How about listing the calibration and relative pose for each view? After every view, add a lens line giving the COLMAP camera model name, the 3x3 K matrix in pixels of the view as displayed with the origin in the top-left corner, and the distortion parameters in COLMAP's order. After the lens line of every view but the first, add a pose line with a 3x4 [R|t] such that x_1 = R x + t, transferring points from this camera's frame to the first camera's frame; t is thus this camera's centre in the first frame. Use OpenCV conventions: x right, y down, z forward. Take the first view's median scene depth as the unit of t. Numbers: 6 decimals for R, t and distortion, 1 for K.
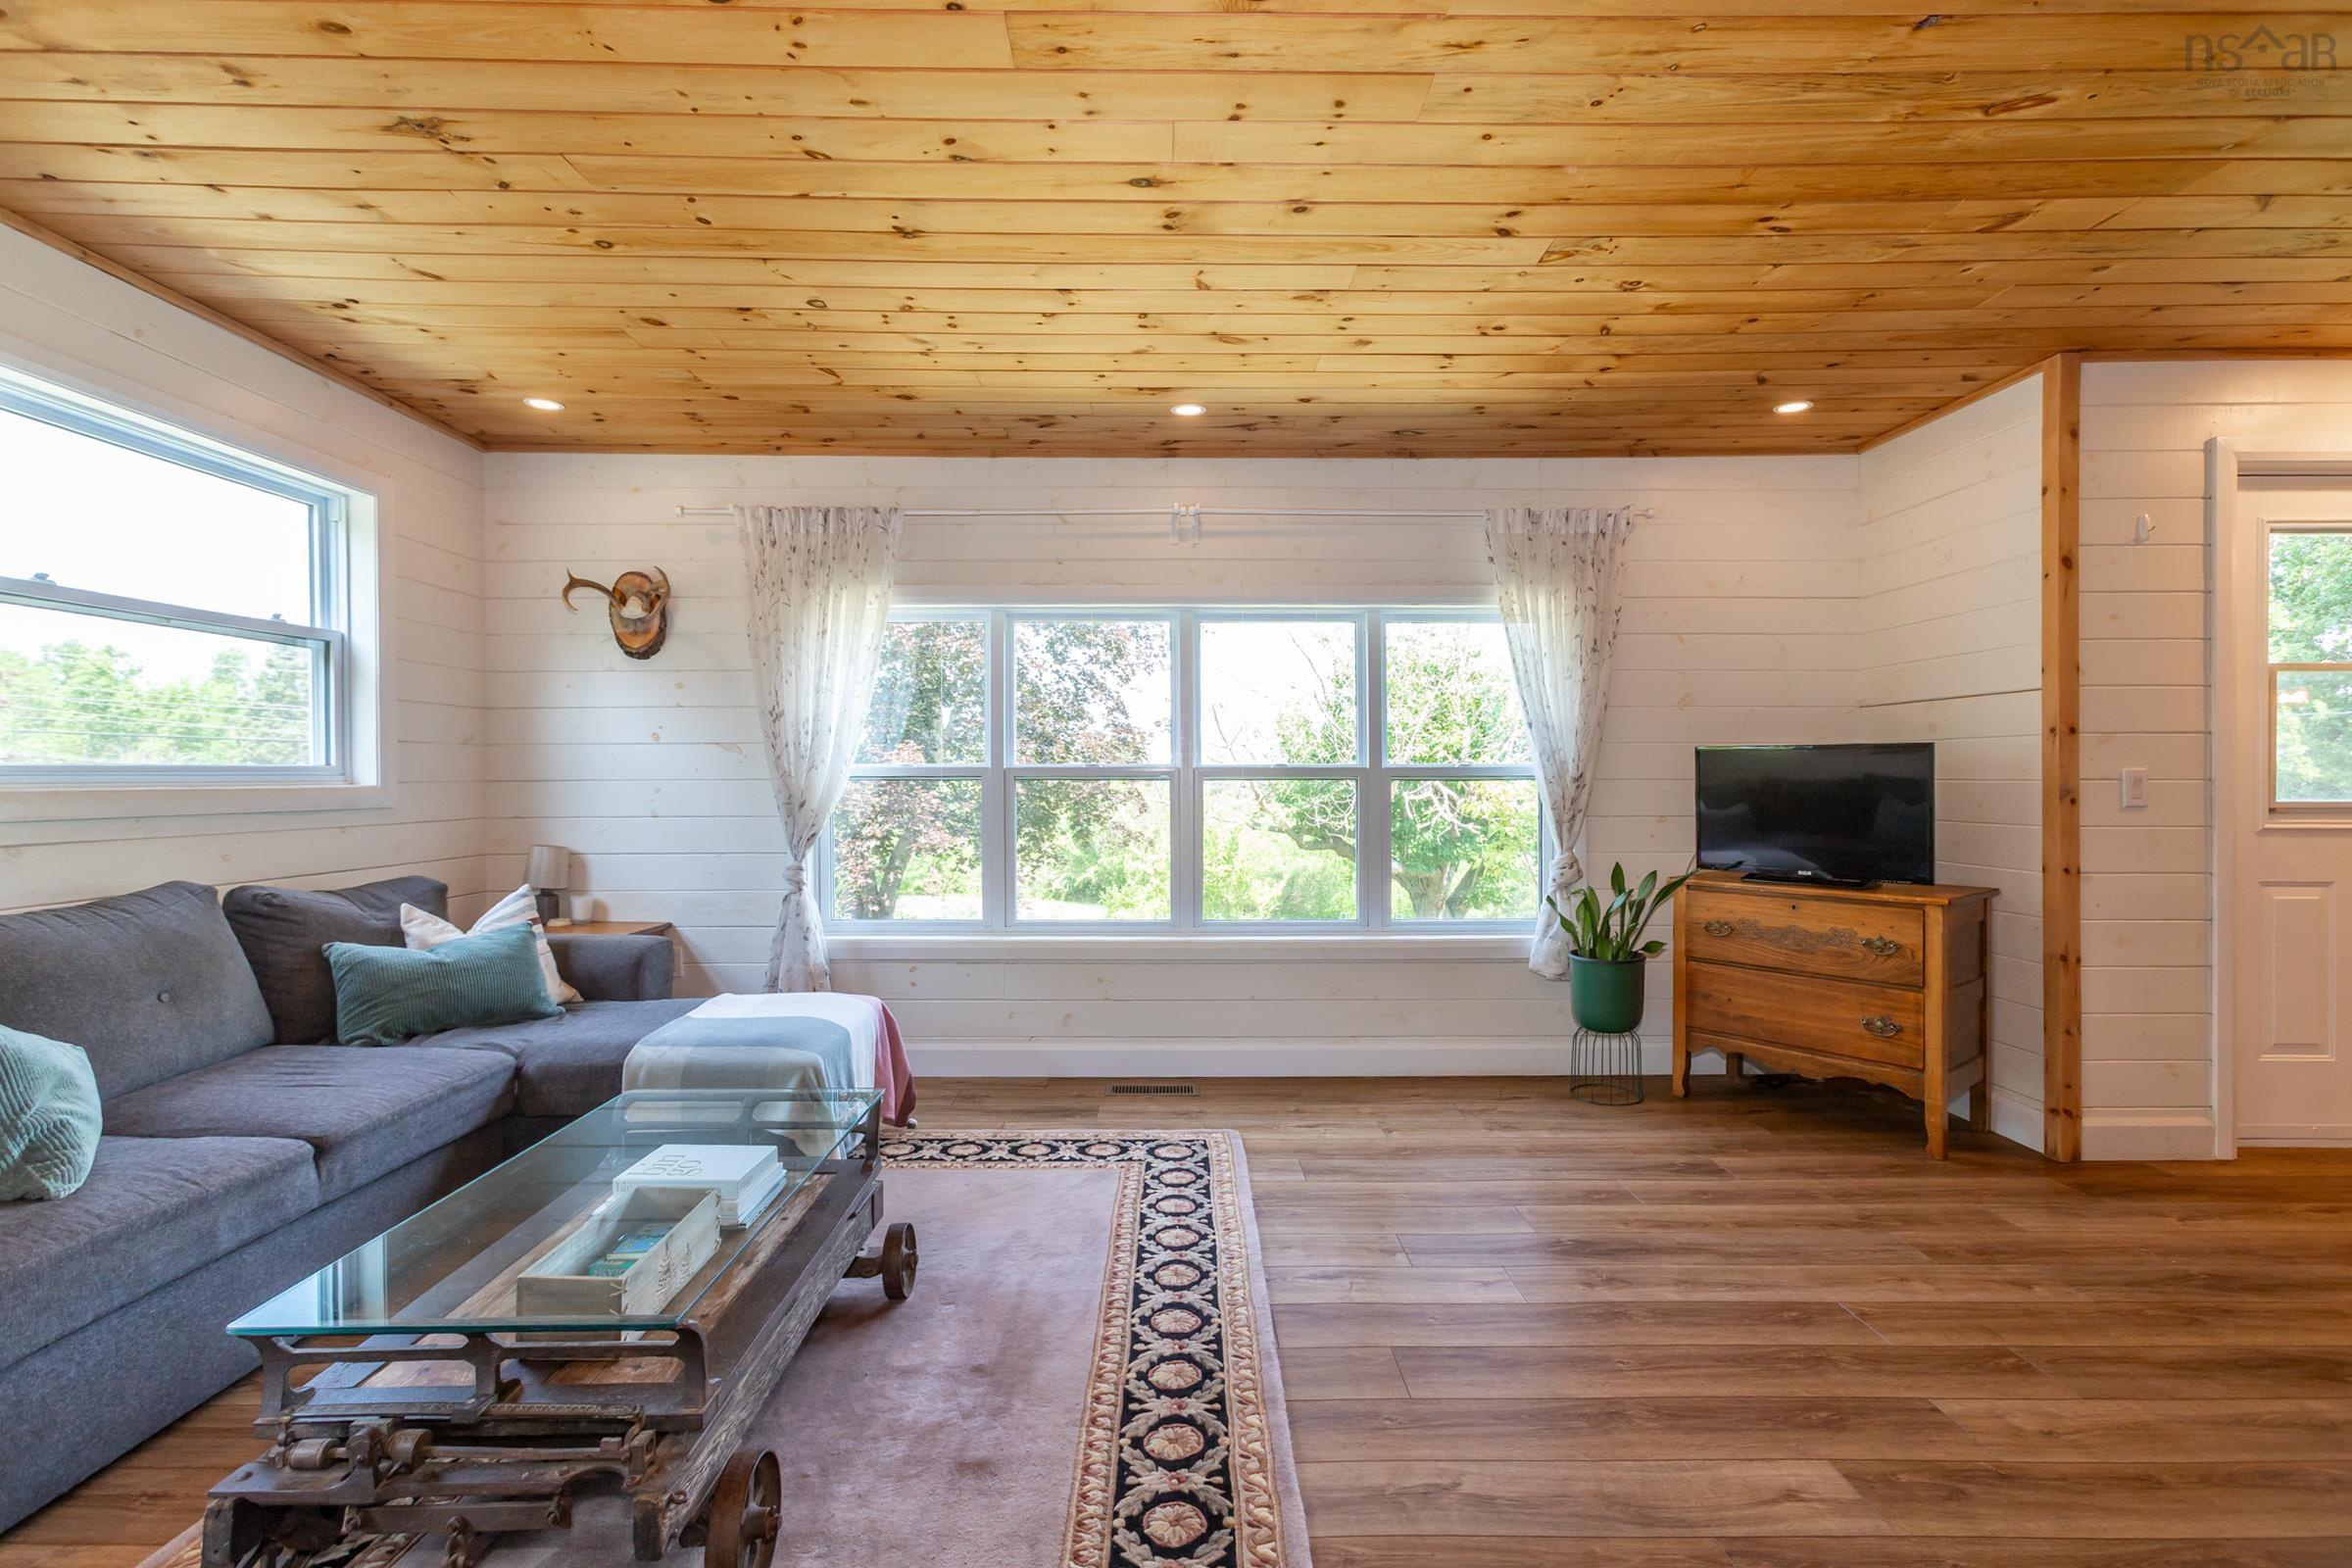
lens RADIAL K [[1079.8, 0, 1154.4], [0, 1079.8, 778.2], [0, 0, 1]] dist [-0.011893, 0.008571]
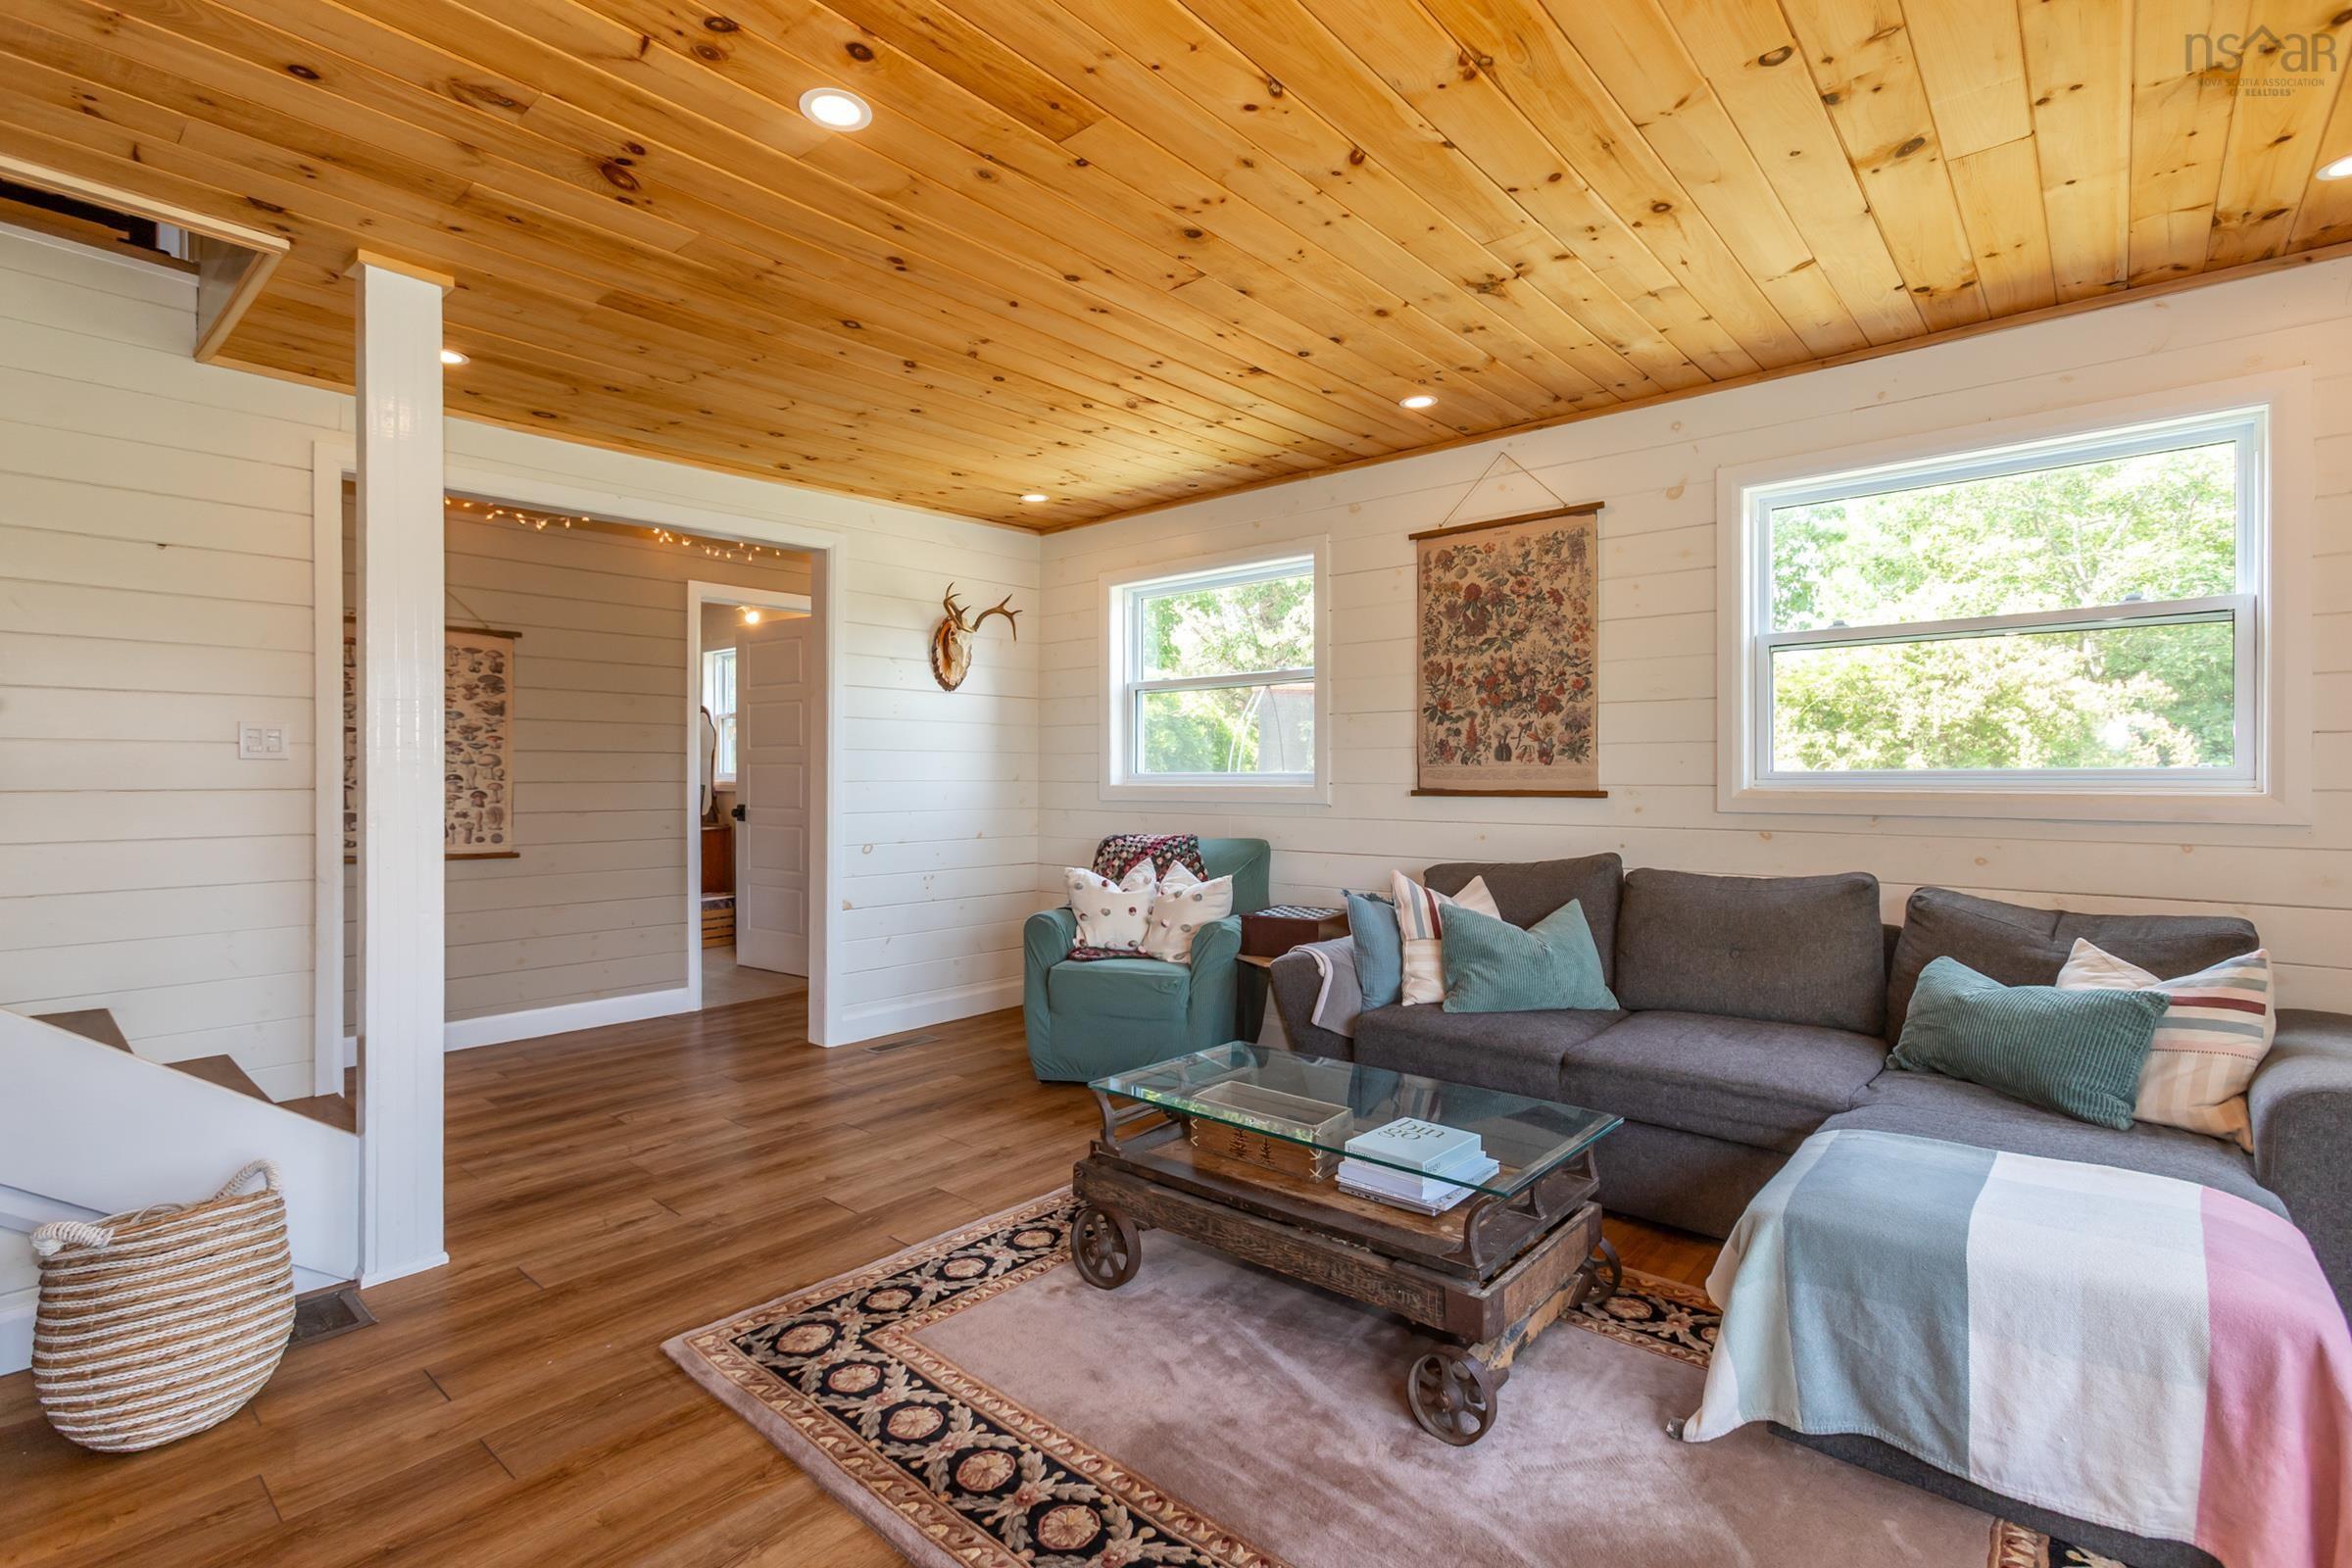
lens RADIAL K [[1079.8, 0, 1154.4], [0, 1079.8, 778.2], [0, 0, 1]] dist [-0.011893, 0.008571]
pose [[-0.662802, 0.000006, -0.748794, 0.369006], [-0.002494, 0.999994, 0.002216, -0.004744], [0.748790, 0.003337, -0.662799, 1.005954]]
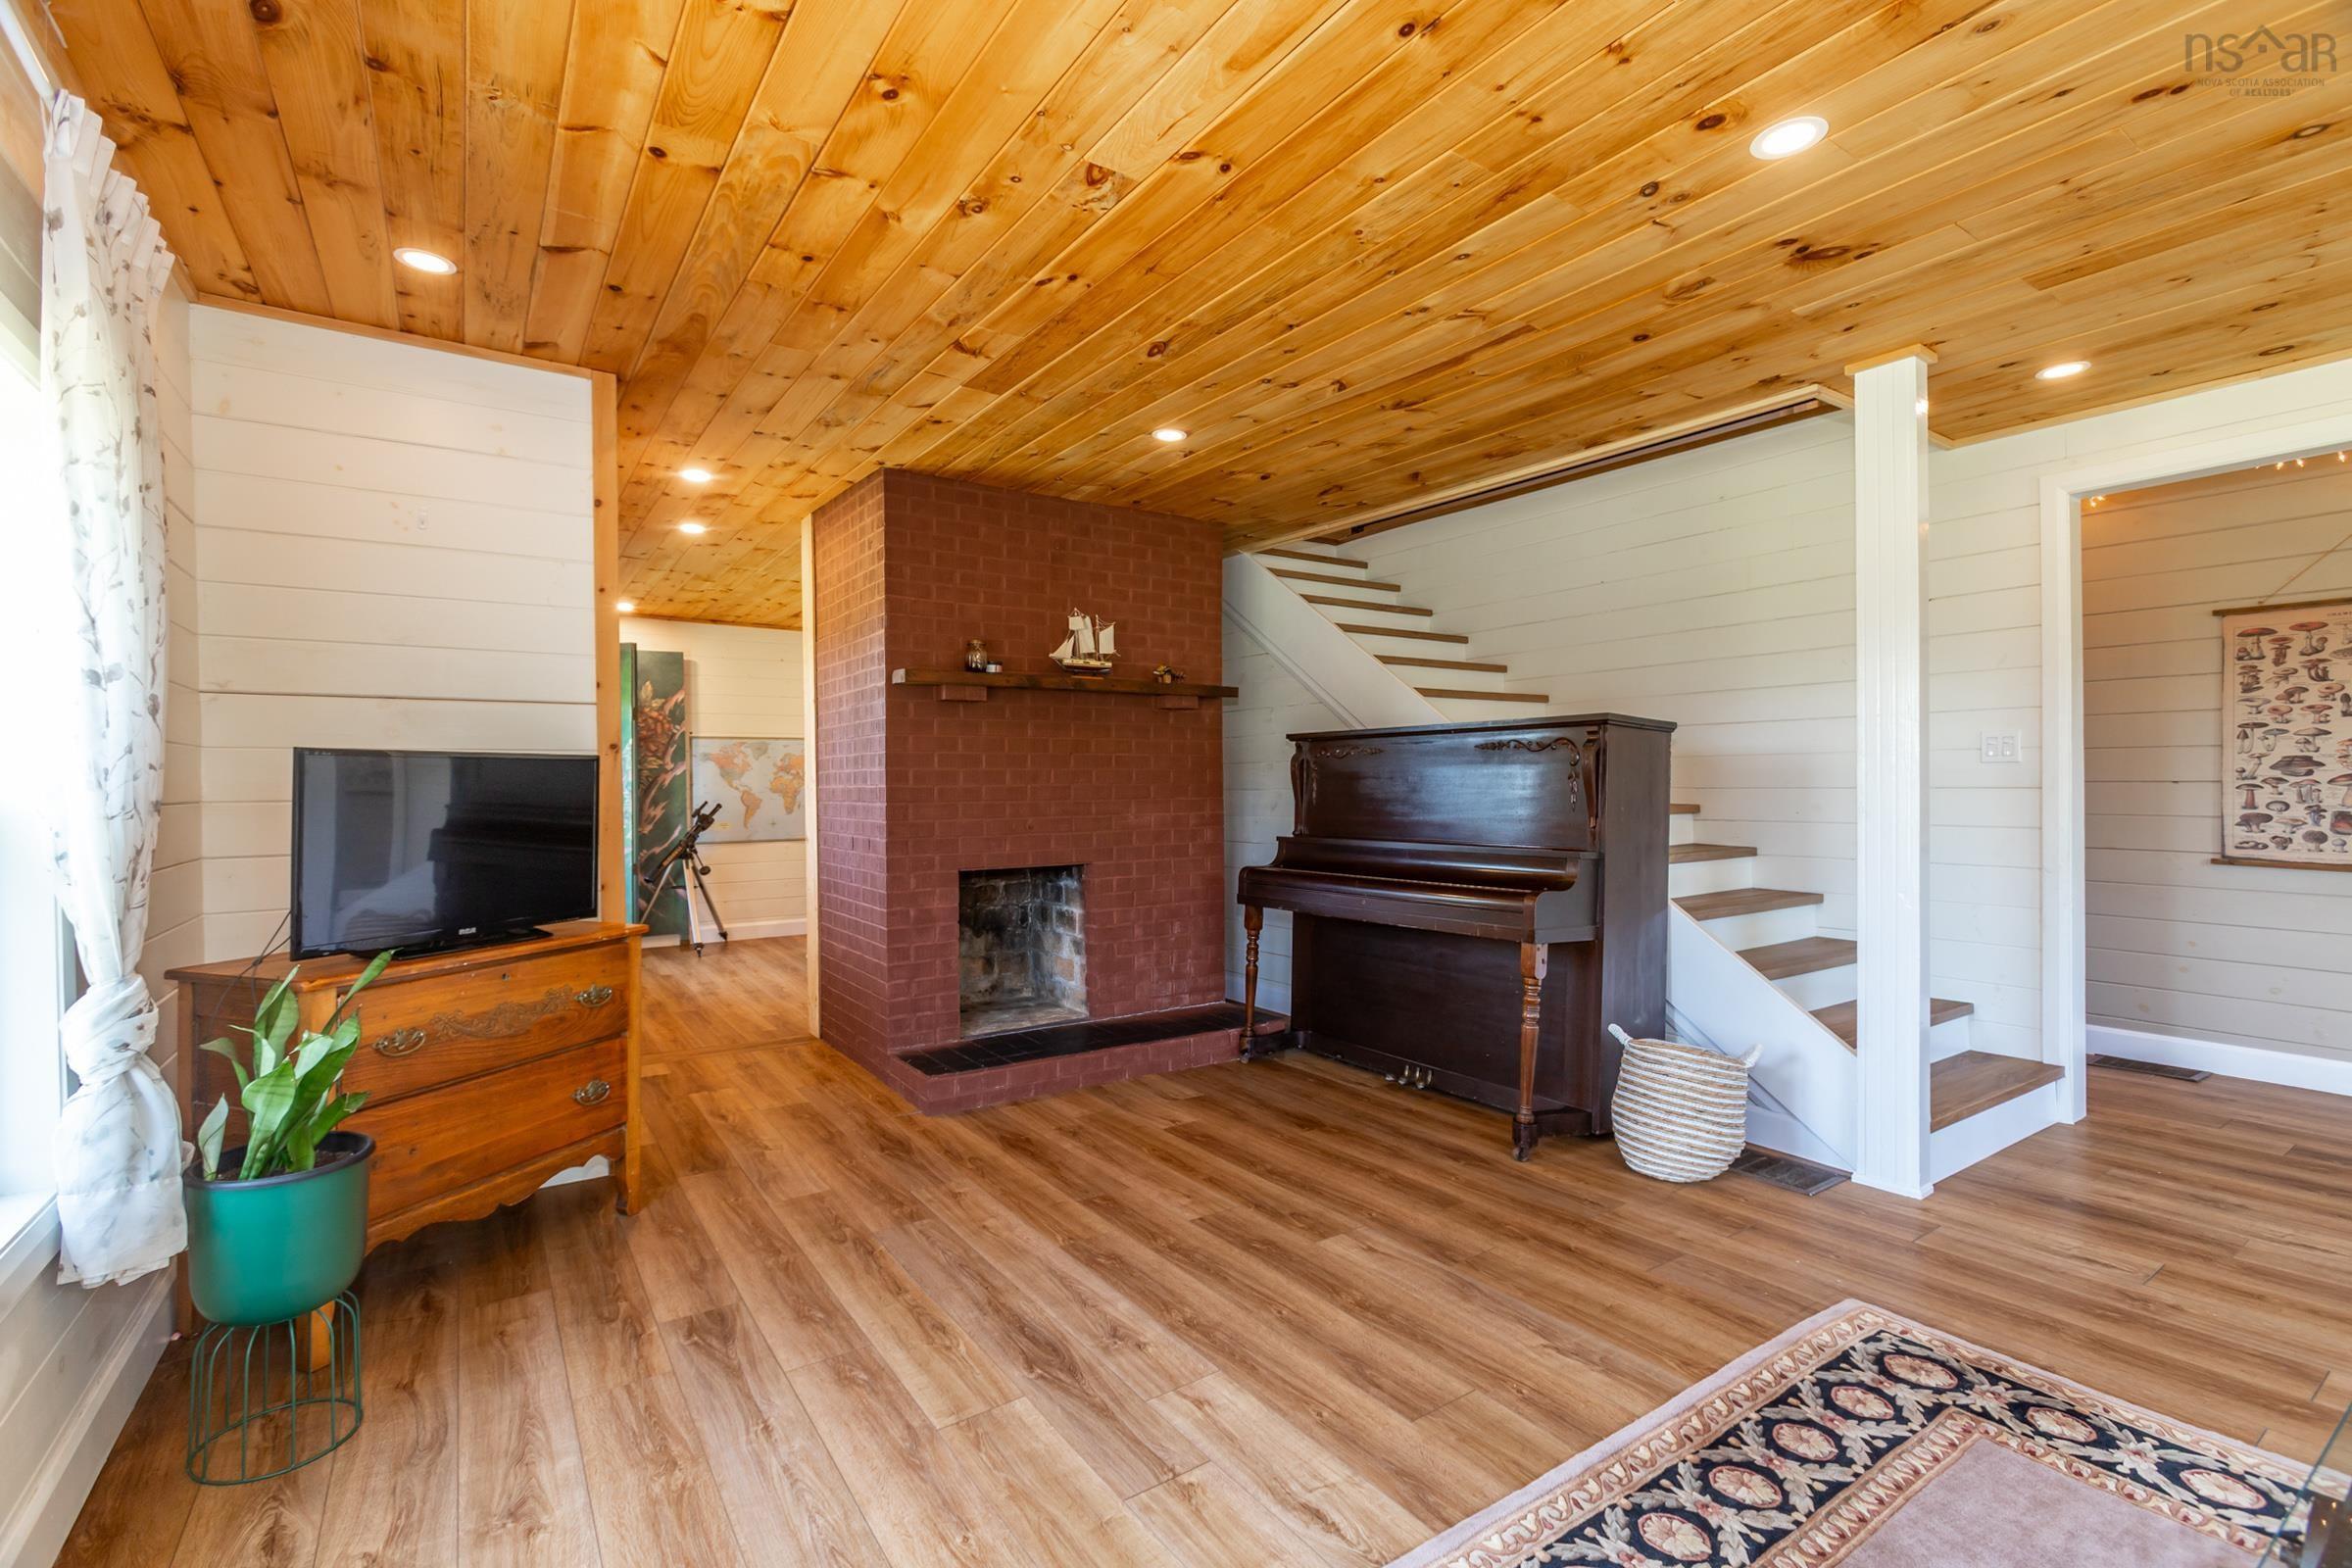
lens RADIAL K [[1031.8, 0, 1195.8], [0, 1031.8, 777.6], [0, 0, 1]] dist [0.000360, 0.001328]
pose [[-0.579629, 0.008288, 0.814839, -0.258603], [0.010221, 0.999944, -0.002900, -0.007570], [-0.814817, 0.006647, -0.579681, 1.103530]]
